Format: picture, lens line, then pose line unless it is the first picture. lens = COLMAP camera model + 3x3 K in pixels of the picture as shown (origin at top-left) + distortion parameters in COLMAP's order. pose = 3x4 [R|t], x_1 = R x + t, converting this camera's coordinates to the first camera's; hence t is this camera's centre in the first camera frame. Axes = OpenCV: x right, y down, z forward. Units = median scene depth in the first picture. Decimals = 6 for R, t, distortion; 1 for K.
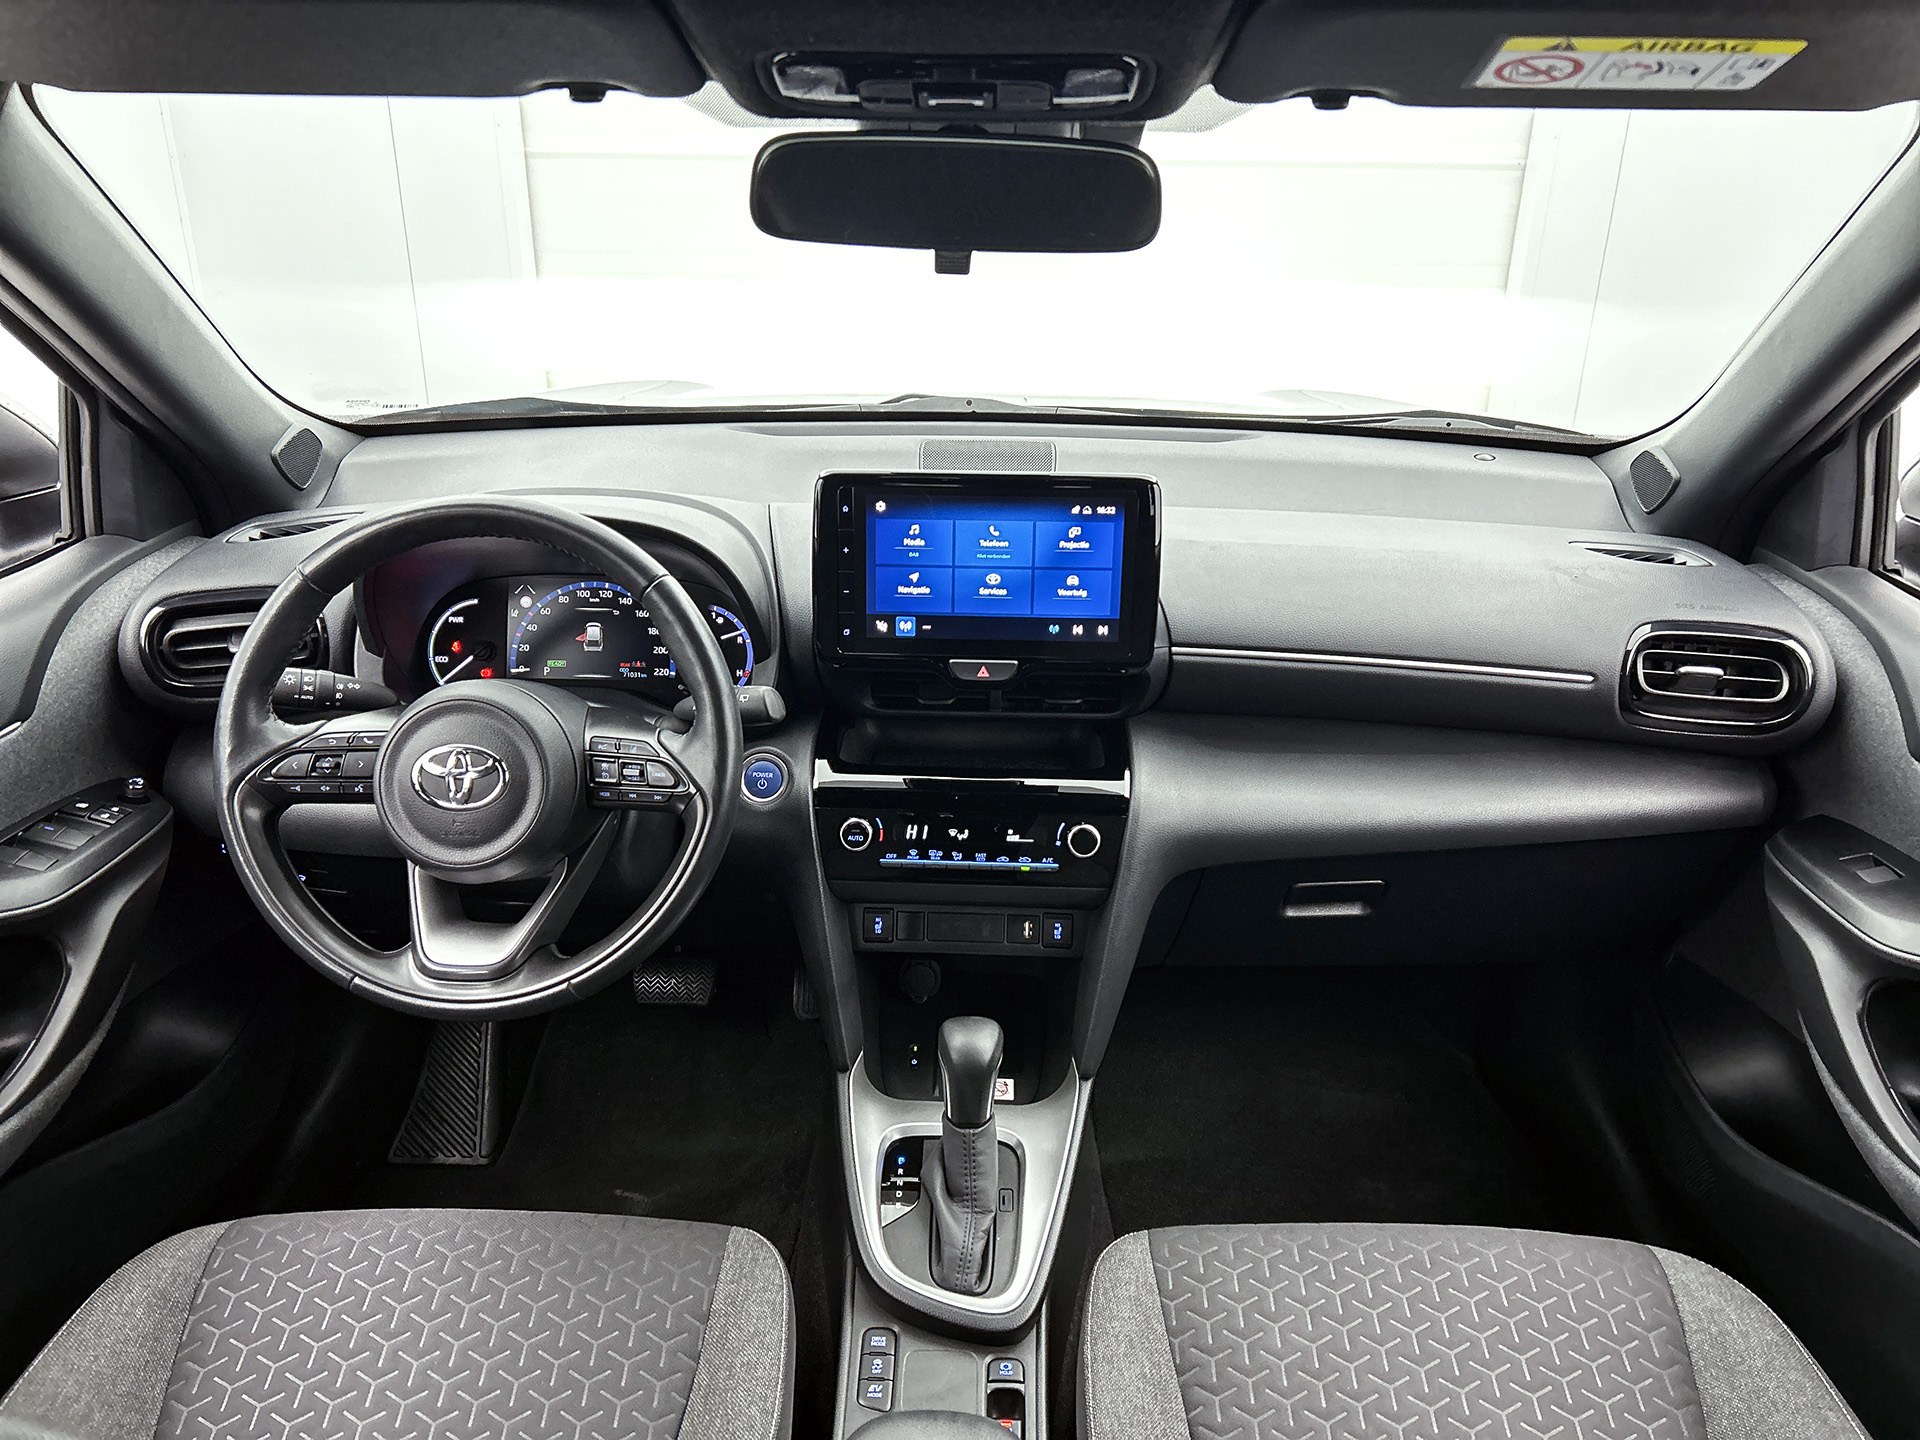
lens RADIAL K [[1457.9, 0, 975.1], [0, 1457.9, 722.8], [0, 0, 1]] dist [0.051551, -0.073209]
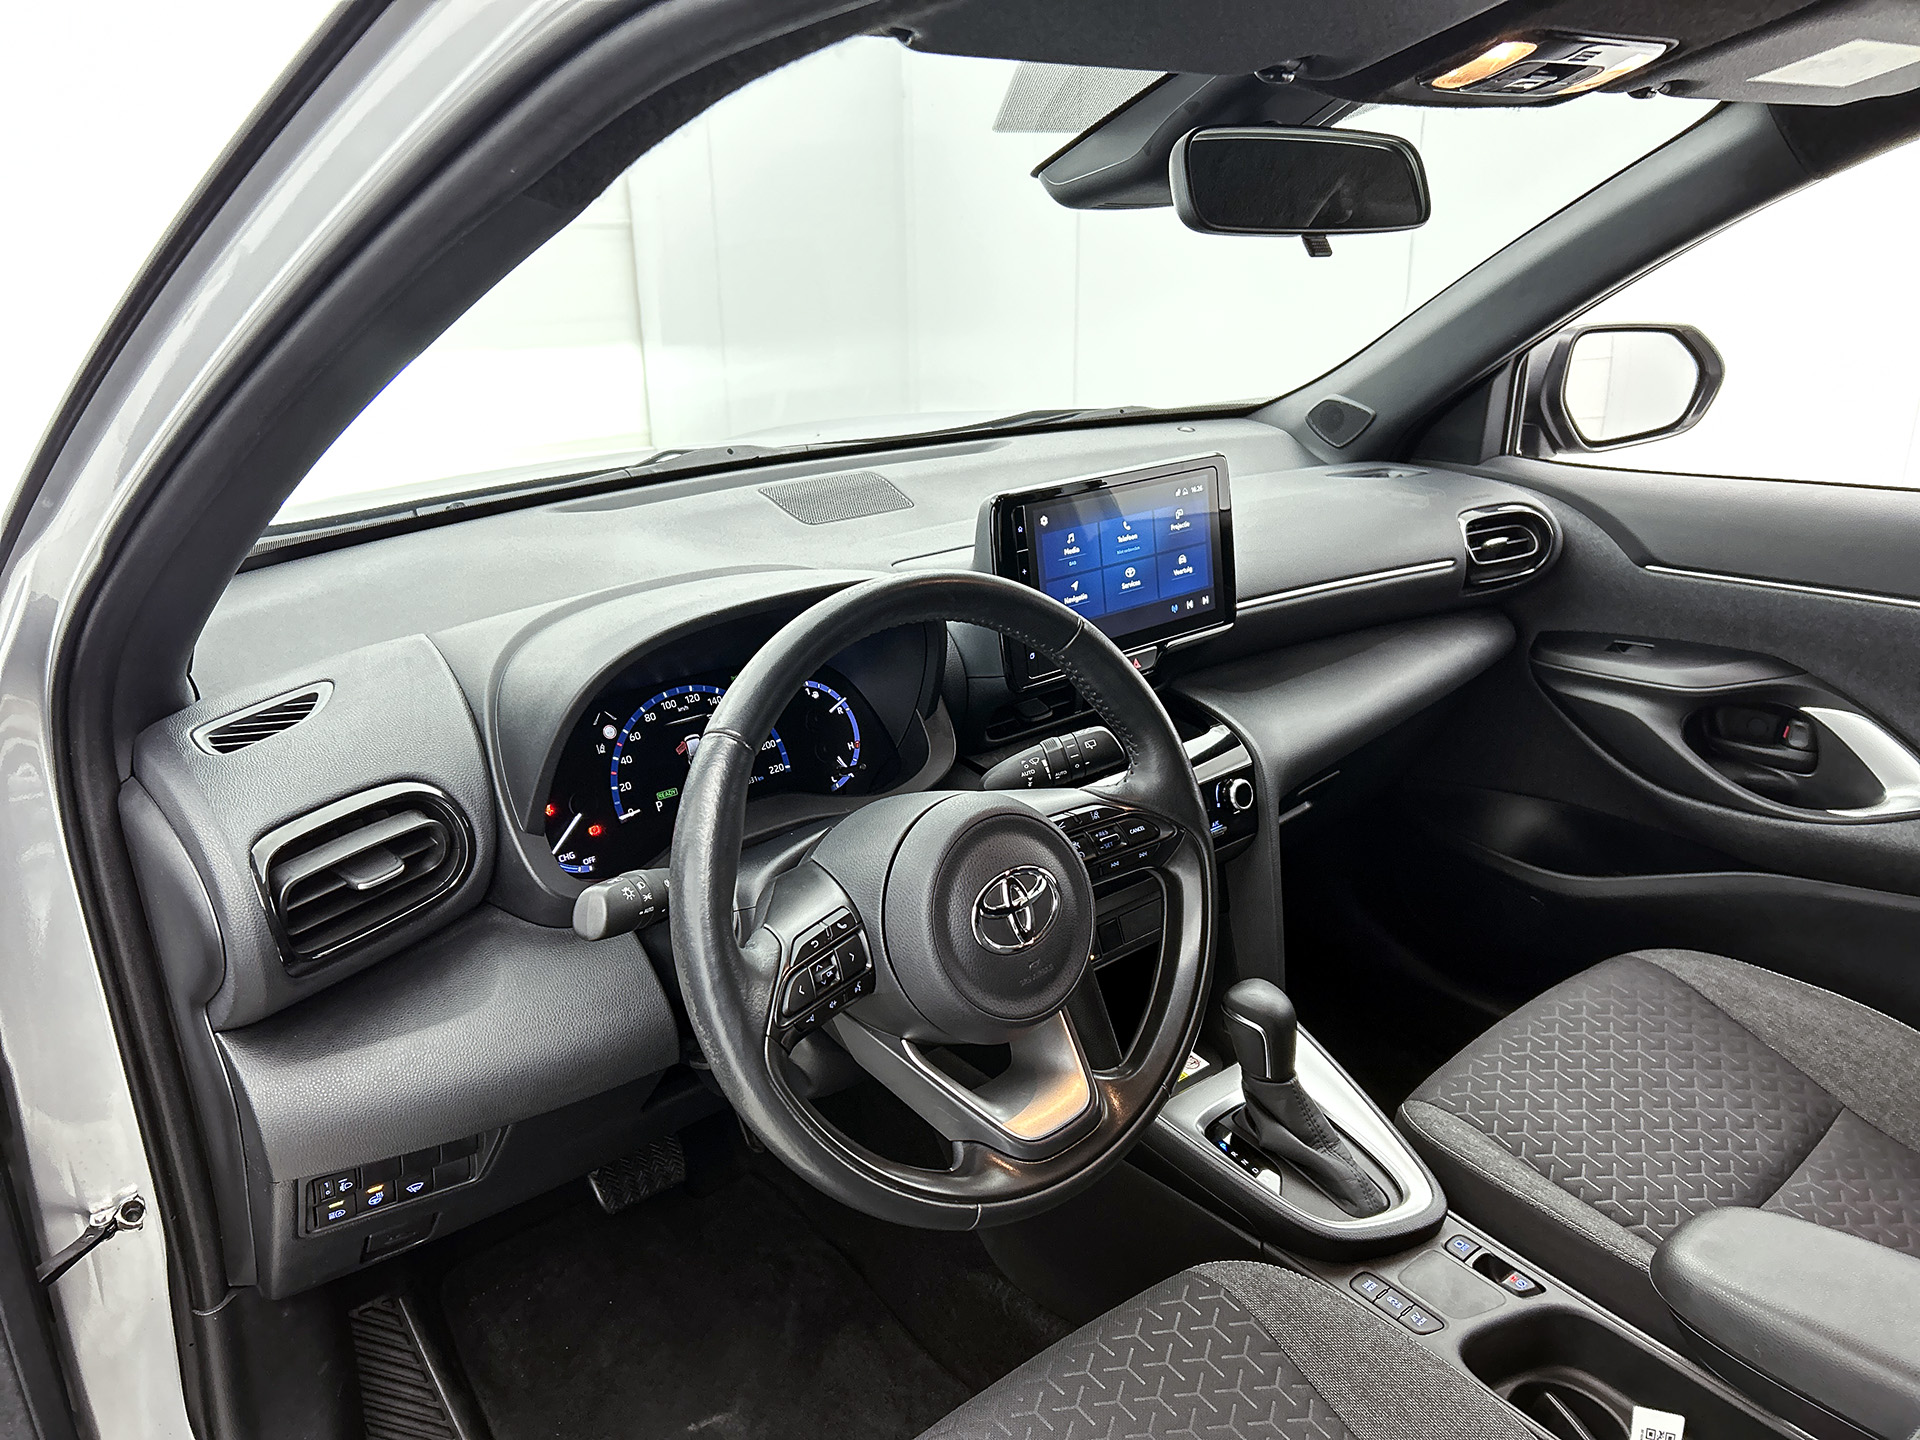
lens RADIAL K [[1457.9, 0, 964.2], [0, 1457.9, 730.6], [0, 0, 1]] dist [0.051551, -0.073209]
pose [[0.741226, -0.253951, 0.621364, -0.731616], [0.280071, 0.958253, 0.057541, -0.082764], [-0.610037, 0.131374, 0.781407, 0.278639]]
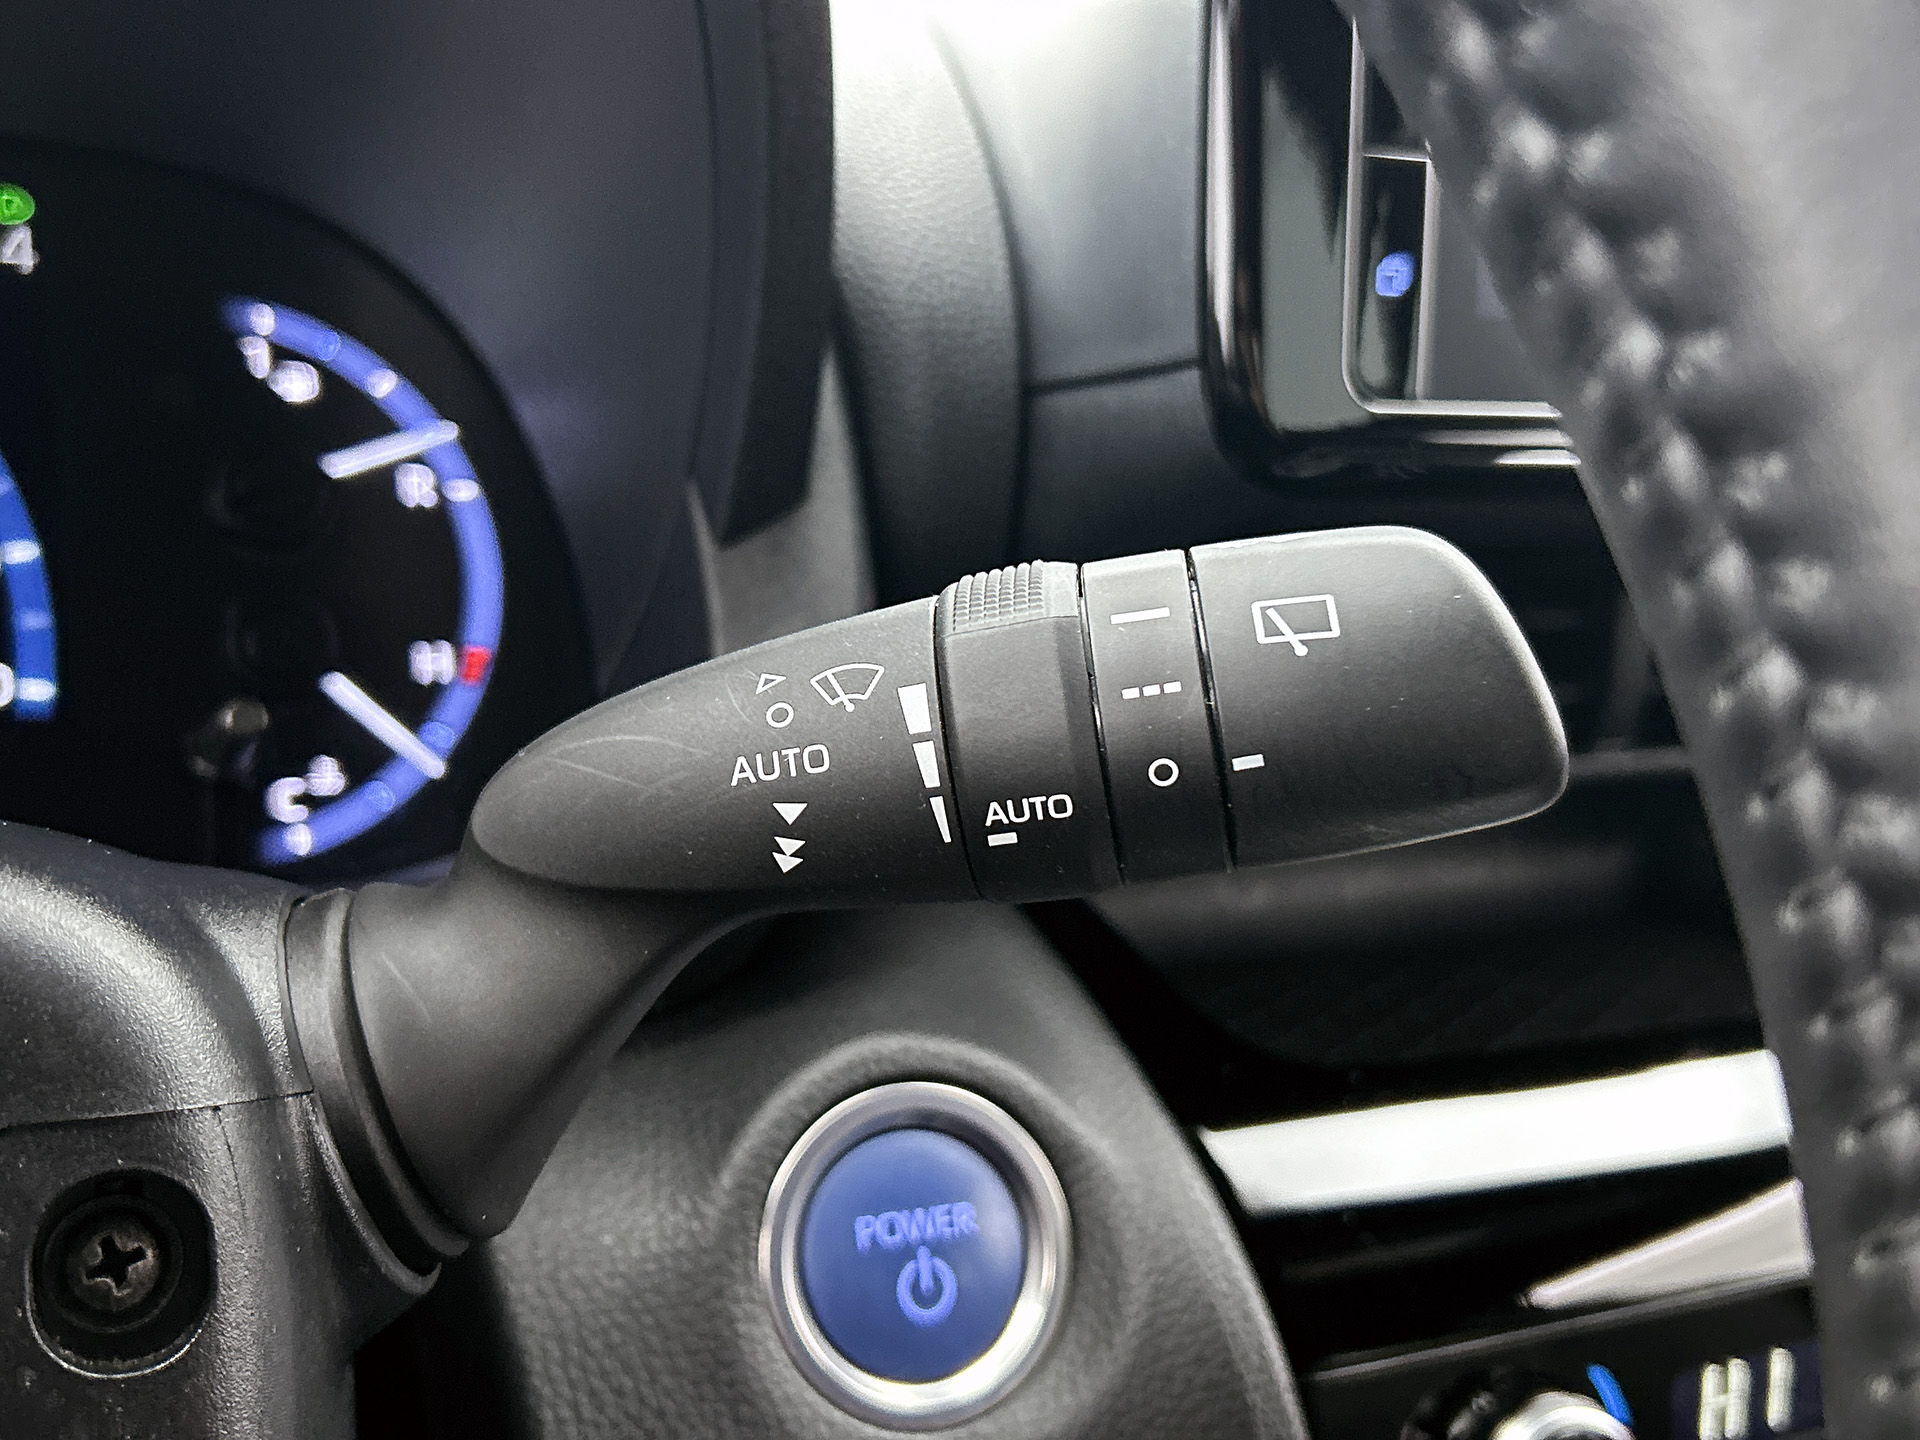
lens RADIAL K [[2061.6, 0, 951.0], [0, 2061.6, 723.5], [0, 0, 1]] dist [-0.014804, 0.000000]
pose [[0.892110, -0.065813, 0.446999, -0.241961], [0.110794, 0.990993, -0.075213, 0.000347], [-0.438023, 0.116623, 0.891367, 0.812189]]
